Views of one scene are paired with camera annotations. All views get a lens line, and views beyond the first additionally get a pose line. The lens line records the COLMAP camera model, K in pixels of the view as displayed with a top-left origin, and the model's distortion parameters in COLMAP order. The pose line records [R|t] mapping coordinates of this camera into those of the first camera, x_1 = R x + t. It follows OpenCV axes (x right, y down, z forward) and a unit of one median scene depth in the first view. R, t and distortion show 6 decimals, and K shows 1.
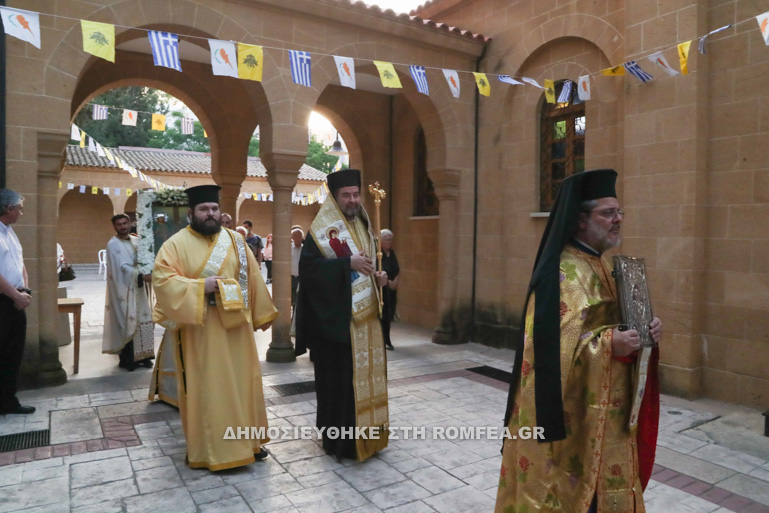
lens RADIAL K [[559.5, 0, 384.5], [0, 559.5, 256.5], [0, 0, 1]] dist [-0.088899, 0.000645]
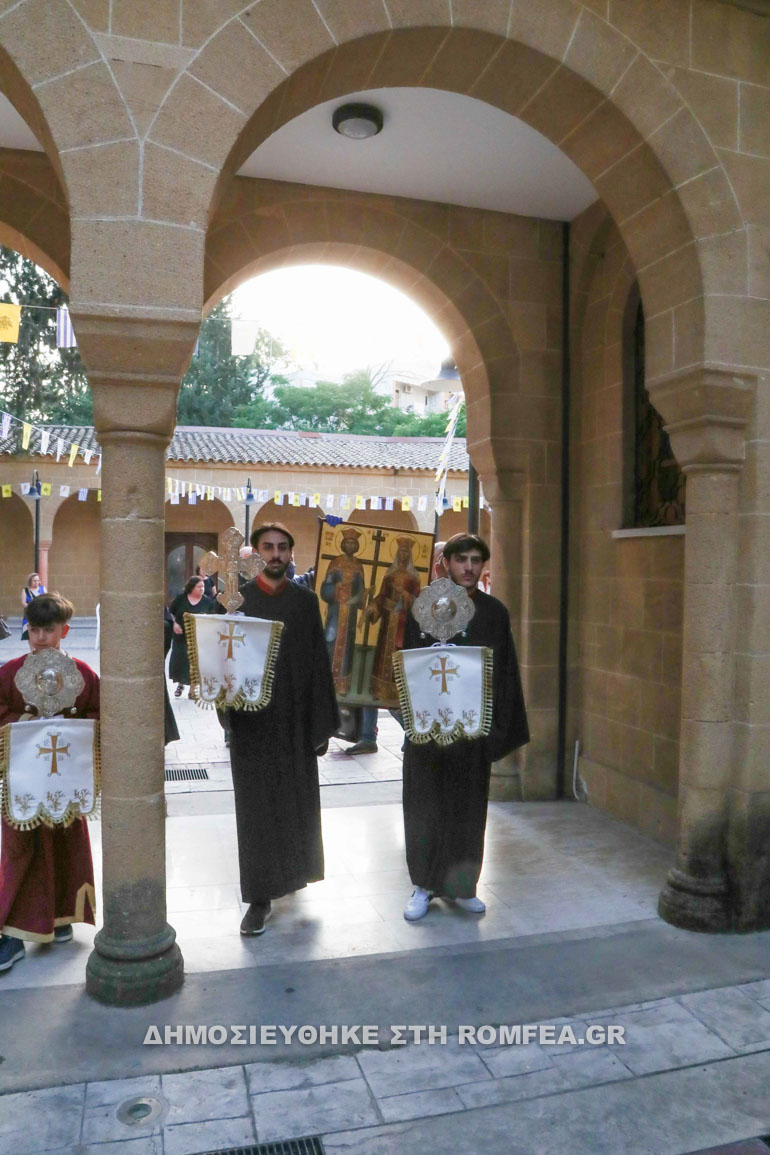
lens RADIAL K [[840.4, 0, 385.0], [0, 840.4, 577.5], [0, 0, 1]] dist [-0.088899, 0.000645]
pose [[0.959862, 0.004168, -0.280440, 0.065992], [-0.011467, 0.999637, -0.024391, -0.028086], [0.280237, 0.026628, 0.959562, 0.496210]]
